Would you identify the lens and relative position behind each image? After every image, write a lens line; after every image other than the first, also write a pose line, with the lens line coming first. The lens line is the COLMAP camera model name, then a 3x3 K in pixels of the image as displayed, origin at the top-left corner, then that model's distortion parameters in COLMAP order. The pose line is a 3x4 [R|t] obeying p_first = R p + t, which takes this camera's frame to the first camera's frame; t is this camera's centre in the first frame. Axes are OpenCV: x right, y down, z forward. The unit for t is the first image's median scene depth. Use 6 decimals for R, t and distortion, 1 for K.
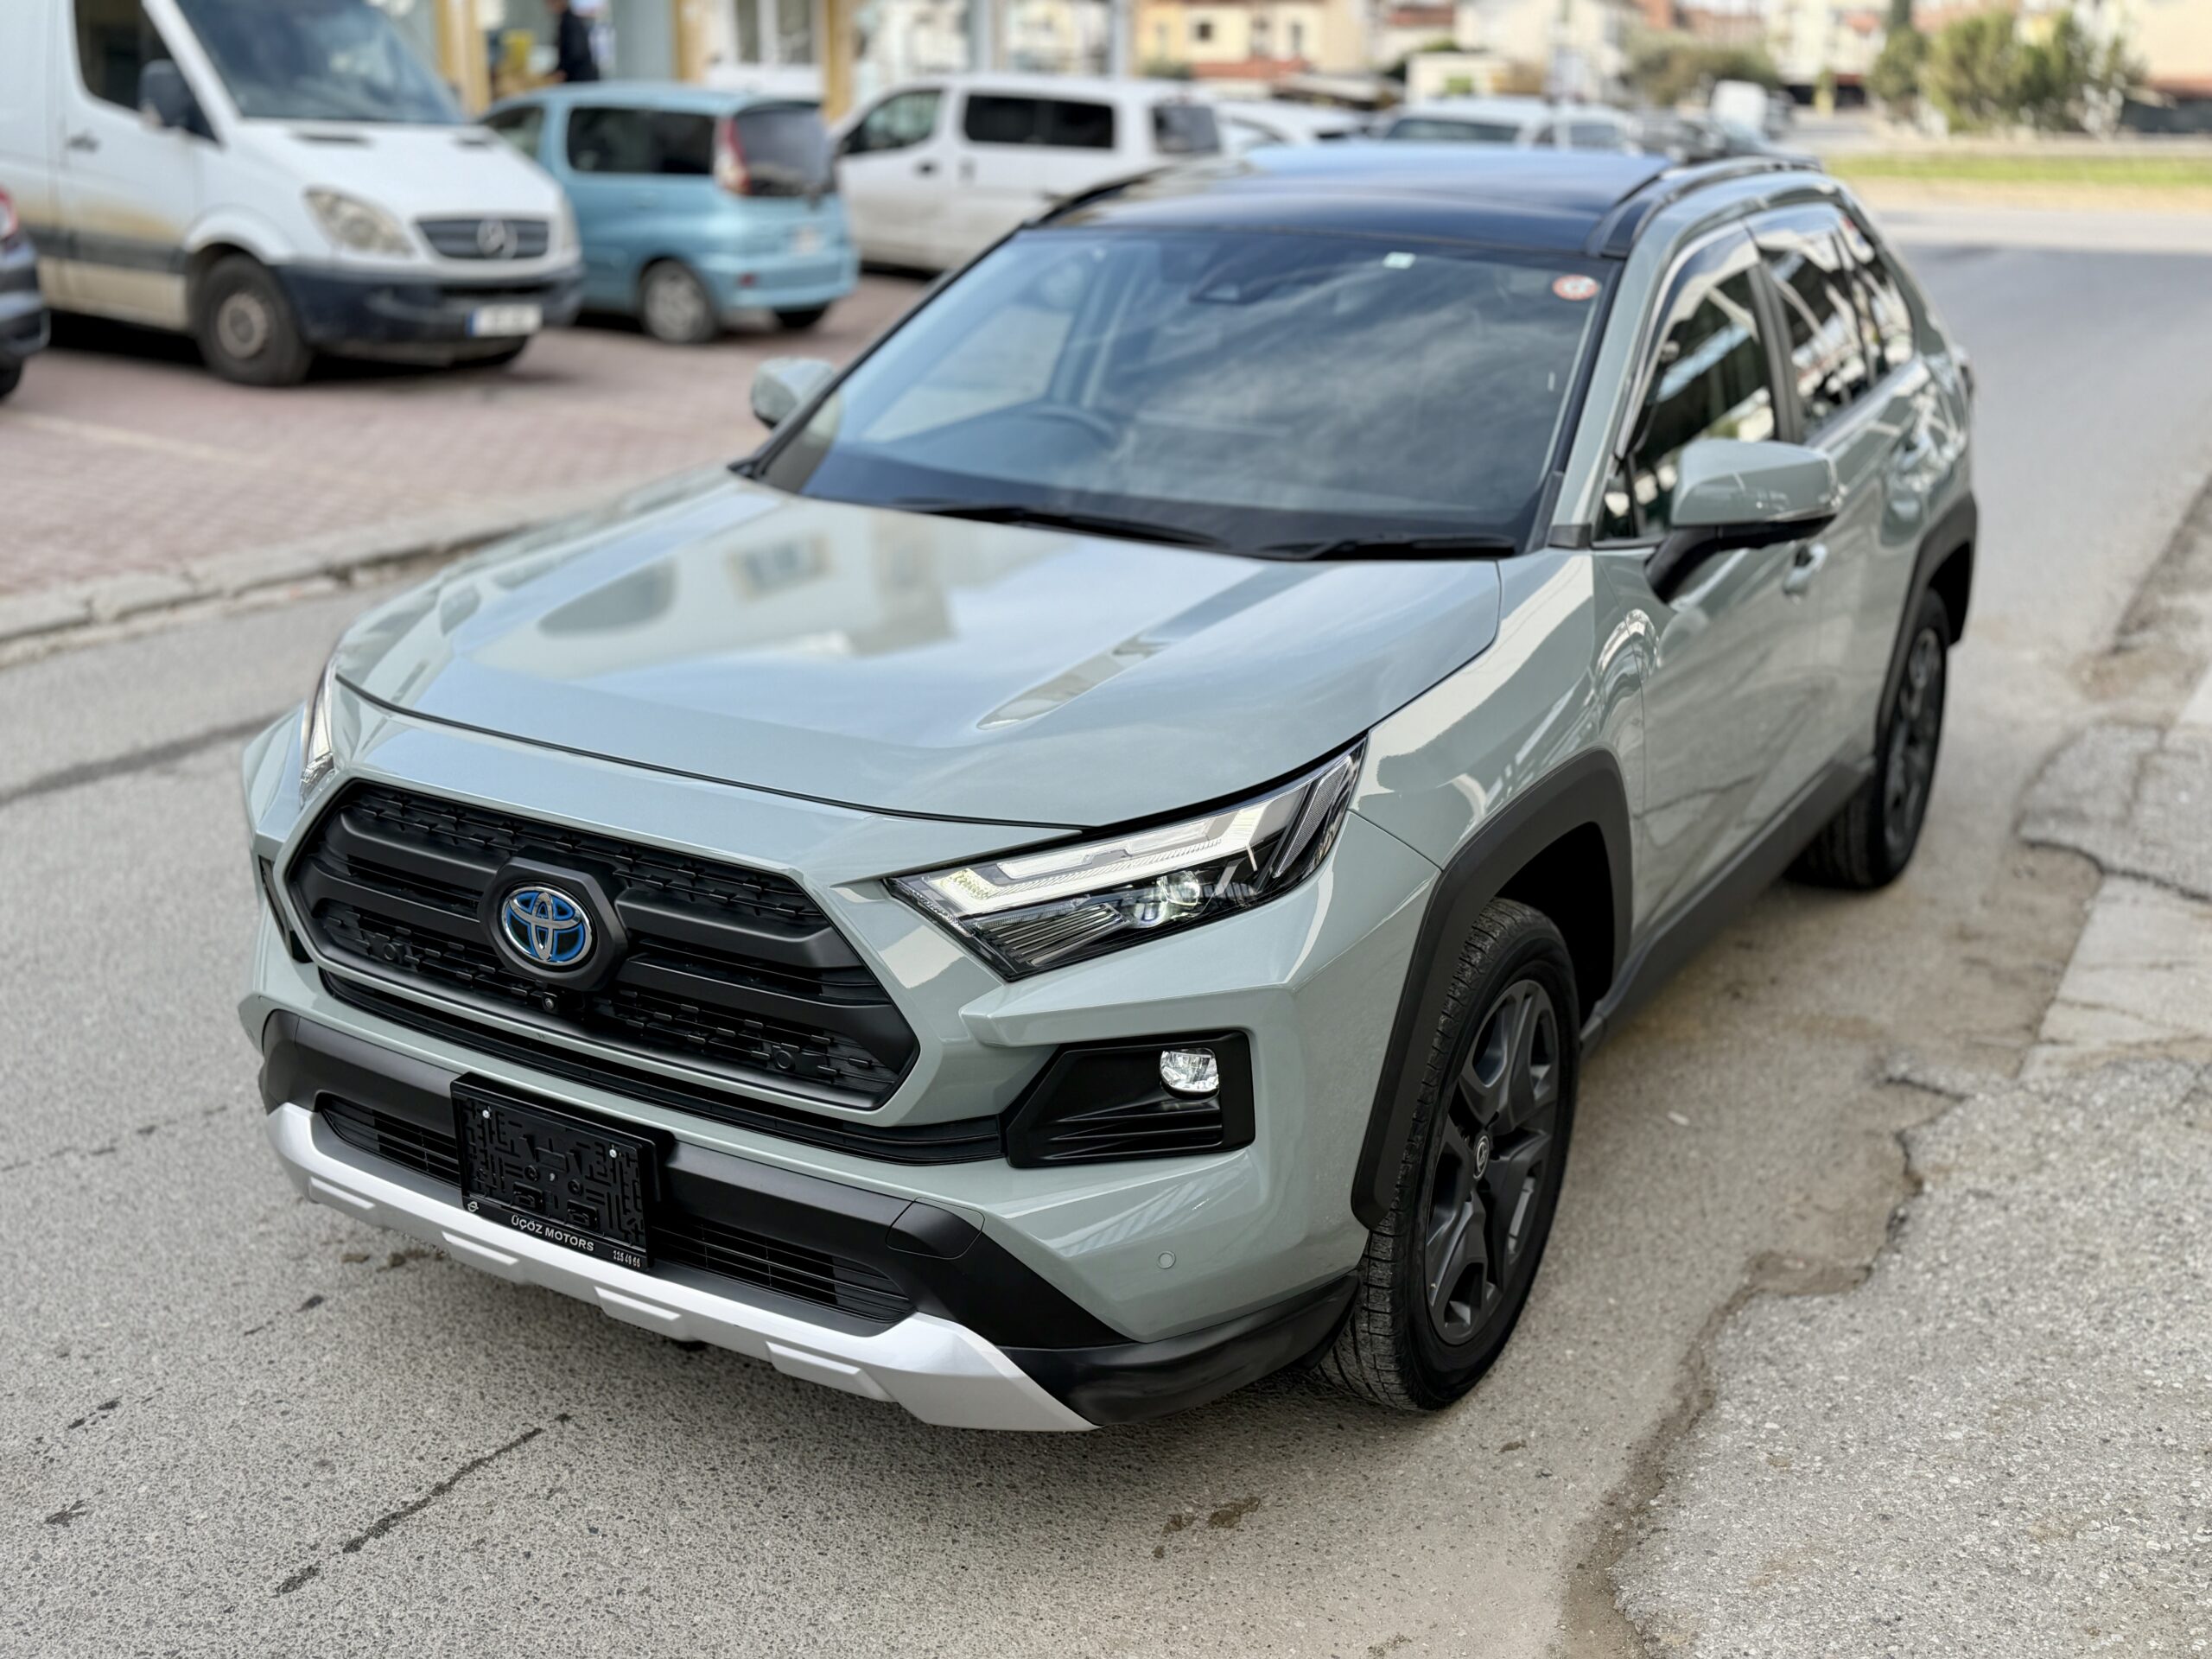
lens RADIAL K [[2252.8, 0, 1248.1], [0, 2252.8, 838.0], [0, 0, 1]] dist [0.011111, 0.000000]
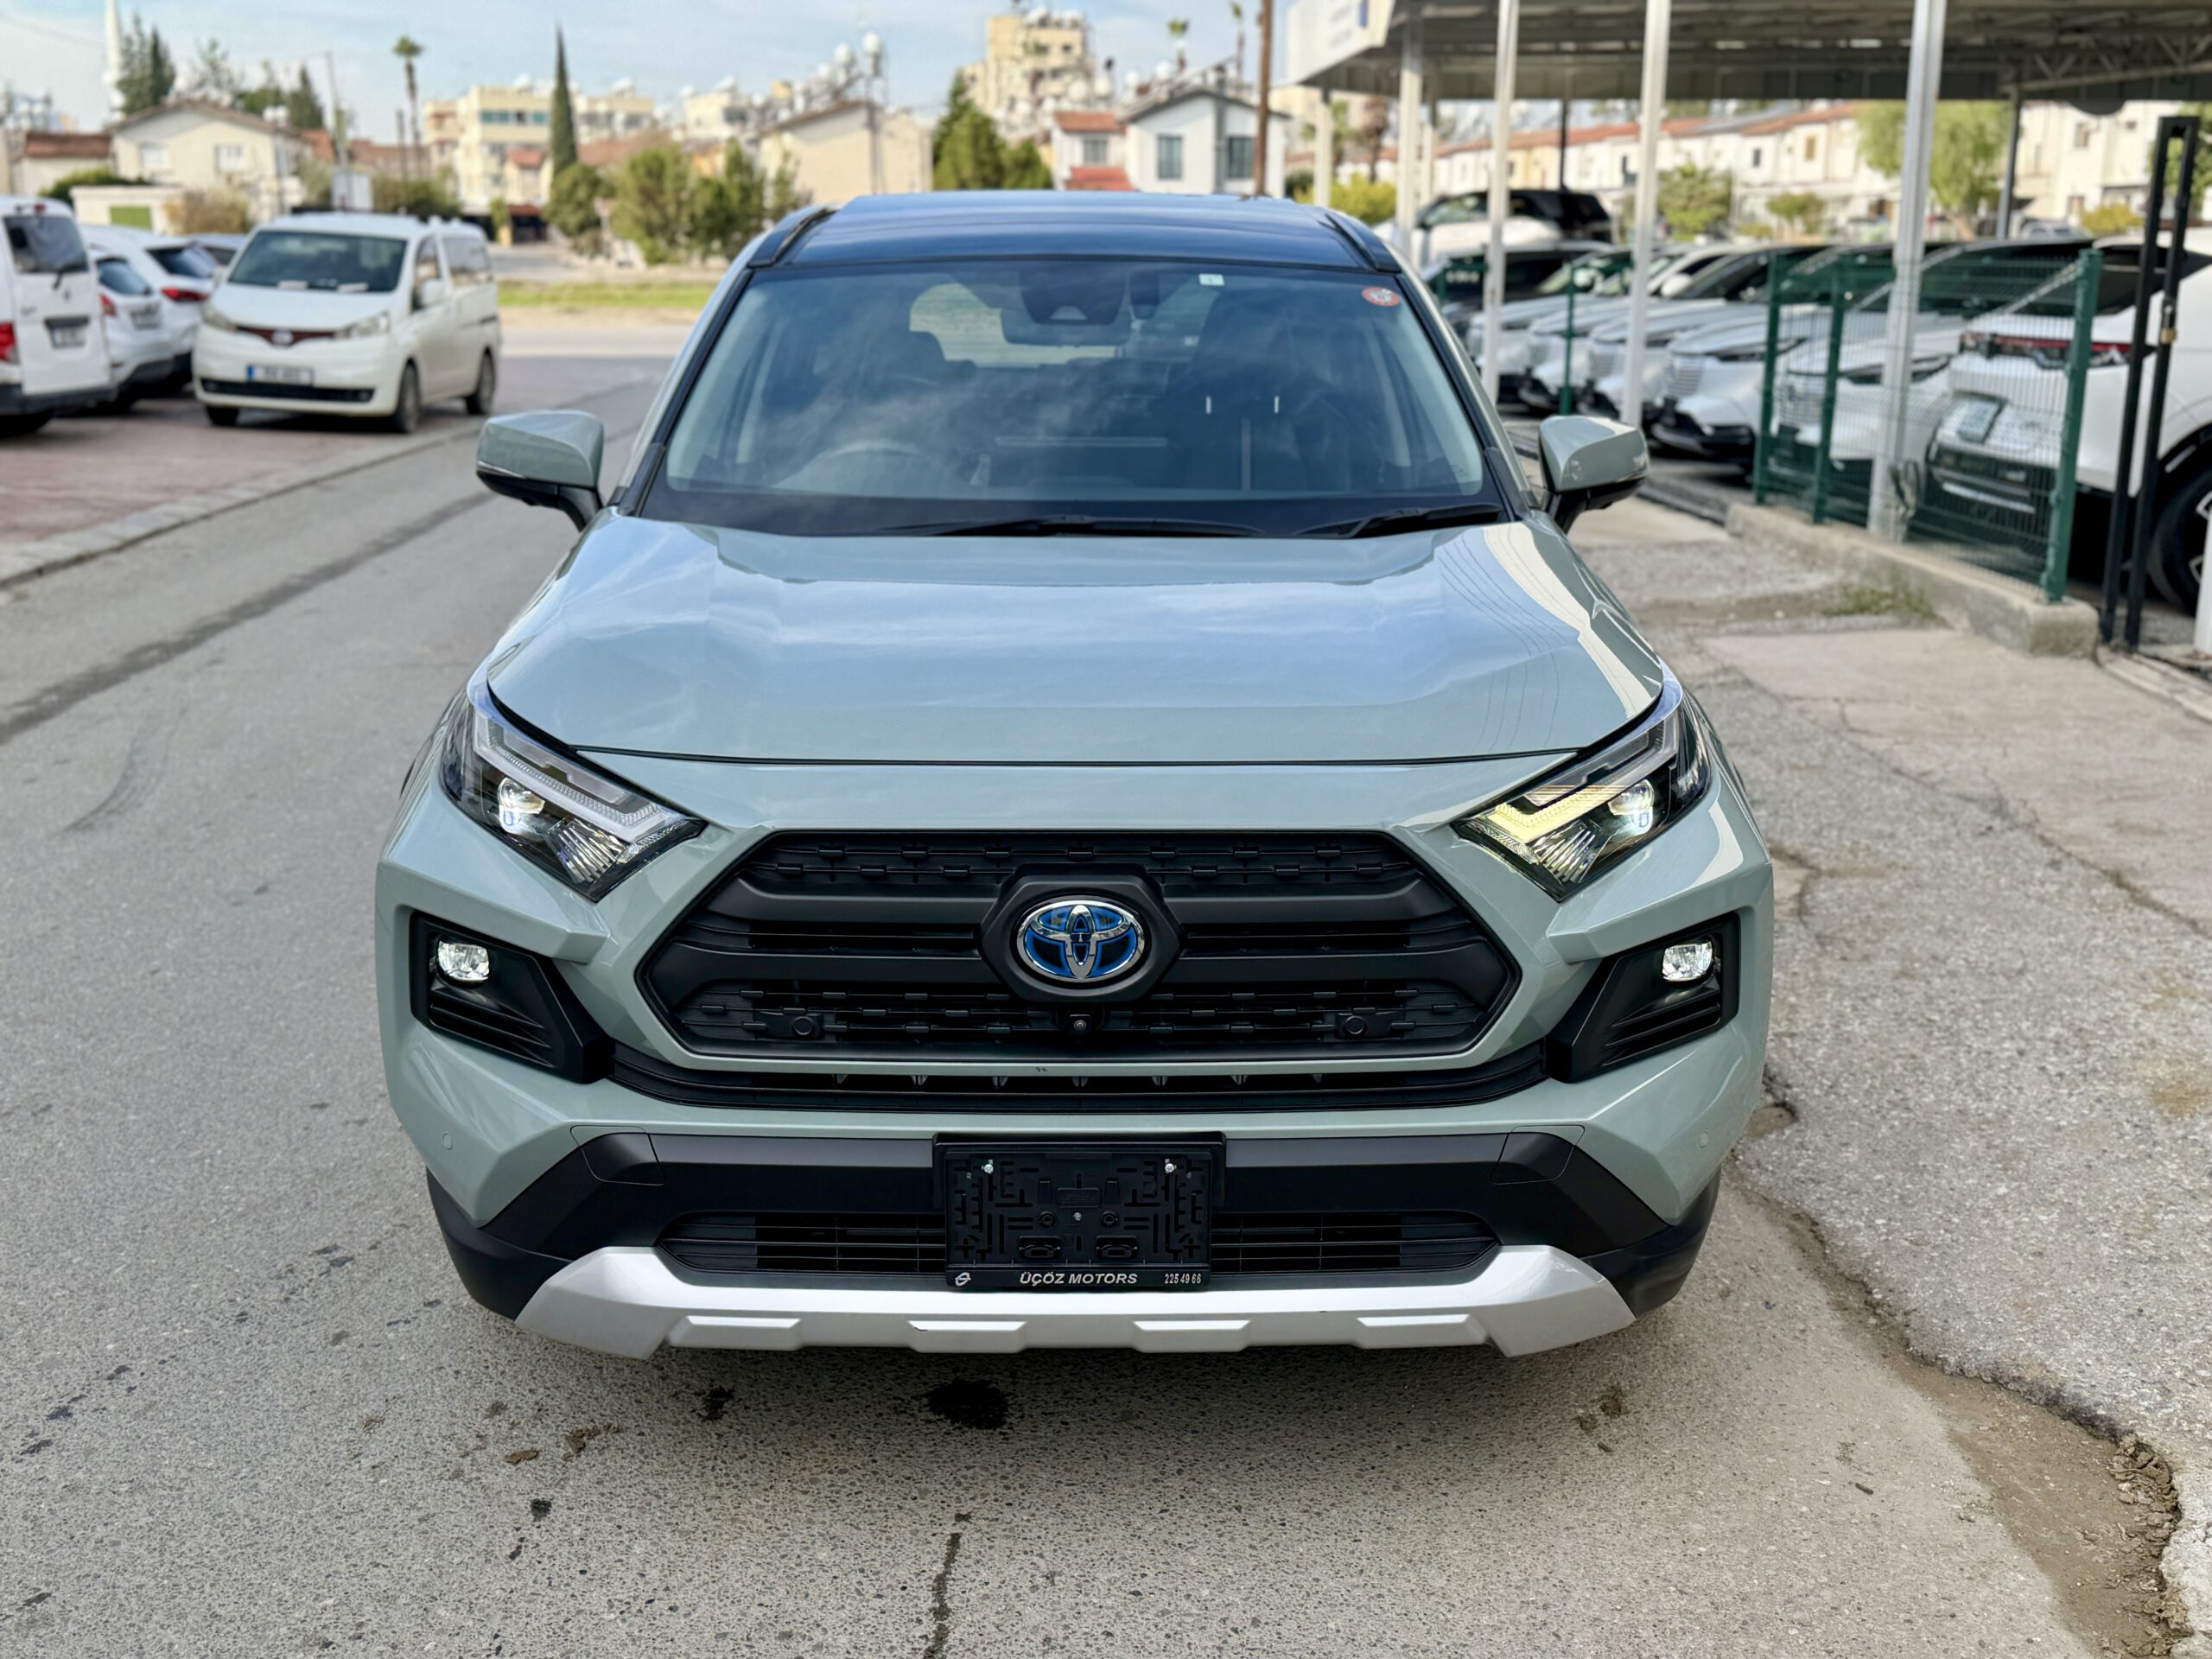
lens RADIAL K [[2252.8, 0, 1112.2], [0, 2252.8, 825.1], [0, 0, 1]] dist [0.011111, 0.000000]
pose [[0.855212, -0.139962, 0.499023, -0.730292], [0.171602, 0.985005, -0.017820, 0.010241], [-0.489046, 0.100873, 0.866406, 0.171756]]
